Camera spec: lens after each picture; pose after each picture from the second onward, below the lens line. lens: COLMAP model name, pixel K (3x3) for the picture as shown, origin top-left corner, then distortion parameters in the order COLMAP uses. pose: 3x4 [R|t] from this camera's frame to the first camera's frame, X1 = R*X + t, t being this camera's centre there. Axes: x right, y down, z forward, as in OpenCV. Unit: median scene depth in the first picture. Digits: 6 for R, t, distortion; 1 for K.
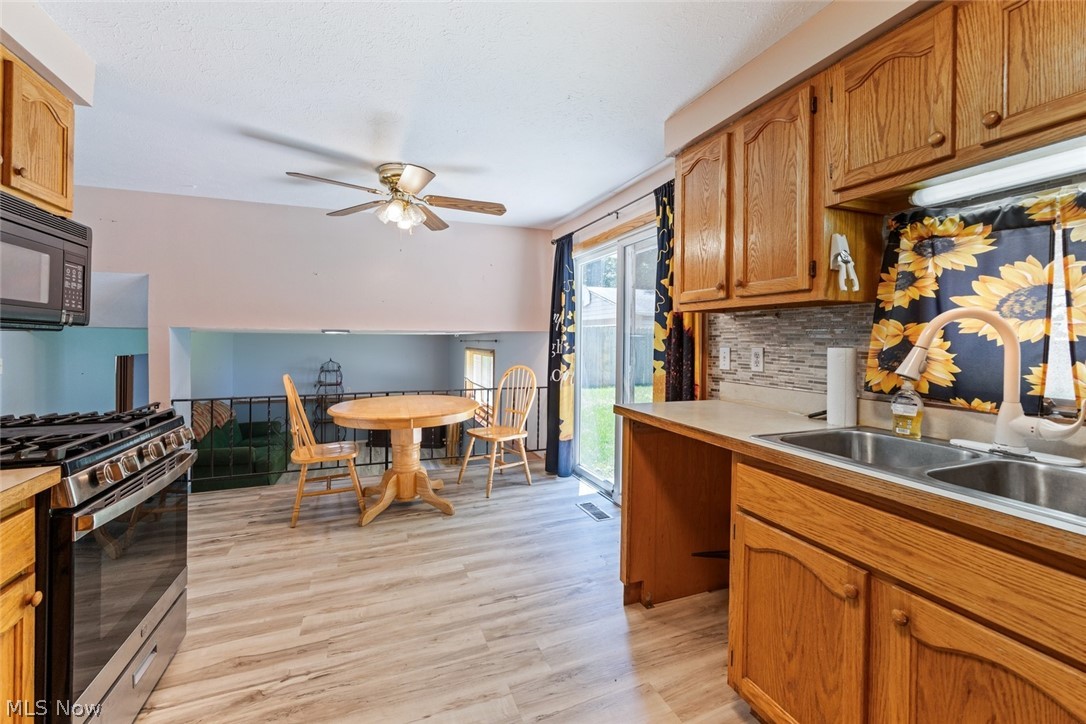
lens RADIAL K [[446.5, 0, 528.3], [0, 446.5, 358.2], [0, 0, 1]] dist [-0.001830, 0.000364]
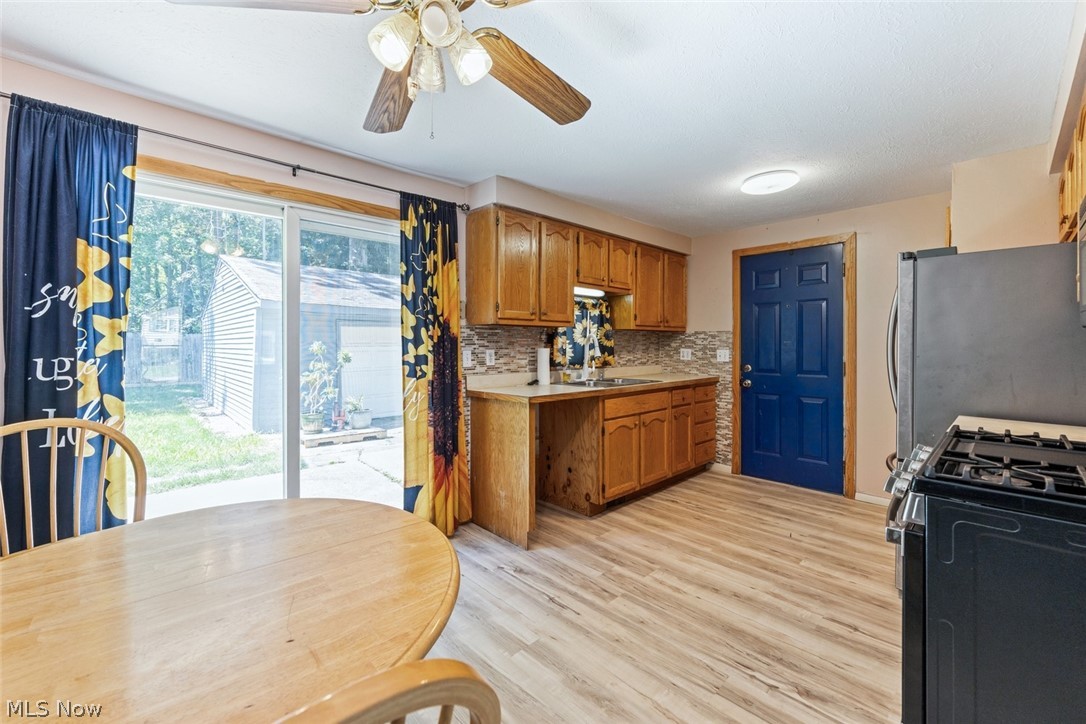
lens RADIAL K [[451.1, 0, 544.5], [0, 451.1, 342.8], [0, 0, 1]] dist [-0.000757, 0.000184]
pose [[-0.409884, -0.003352, 0.912132, -0.726573], [0.037871, 0.999068, 0.020690, -0.050992], [-0.911351, 0.043023, -0.409375, 1.072172]]
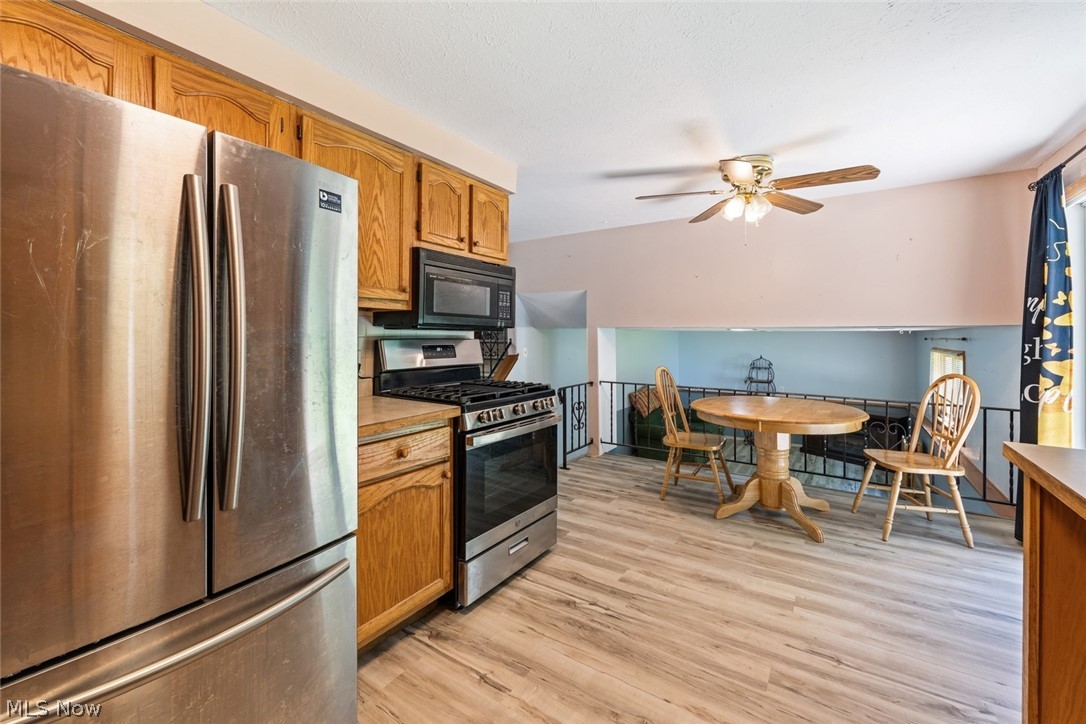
lens RADIAL K [[441.3, 0, 543.7], [0, 441.3, 352.6], [0, 0, 1]] dist [0.000148, 0.000496]
pose [[0.588794, 0.031286, -0.807678, 0.212565], [-0.036066, 0.999272, 0.012416, -0.003675], [0.807478, 0.021819, 0.589493, 0.076764]]
